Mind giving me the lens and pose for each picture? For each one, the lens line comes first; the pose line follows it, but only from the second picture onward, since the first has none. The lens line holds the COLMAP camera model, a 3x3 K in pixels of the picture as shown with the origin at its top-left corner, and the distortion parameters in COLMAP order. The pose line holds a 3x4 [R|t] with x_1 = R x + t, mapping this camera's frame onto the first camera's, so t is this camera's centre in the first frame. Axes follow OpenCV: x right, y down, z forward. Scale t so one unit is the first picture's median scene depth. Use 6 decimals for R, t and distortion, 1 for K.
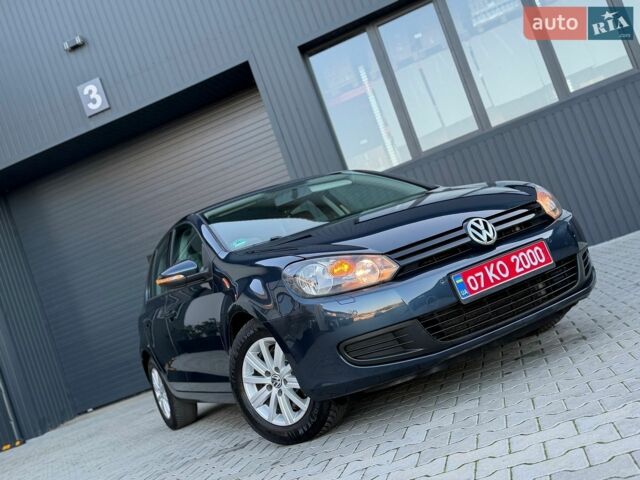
lens RADIAL K [[731.1, 0, 320.0], [0, 731.1, 240.0], [0, 0, 1]] dist [0.095861, -0.014853]
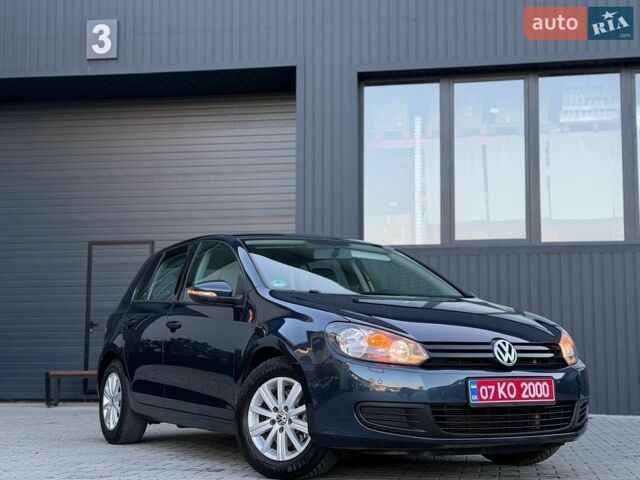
lens RADIAL K [[1028.7, 0, 320.0], [0, 1028.7, 240.0], [0, 0, 1]] dist [0.078496, 0.074143]
pose [[0.937989, 0.344857, 0.035366, -0.145572], [-0.342274, 0.937462, -0.063352, 0.021172], [-0.055001, 0.047319, 0.997364, -0.515958]]
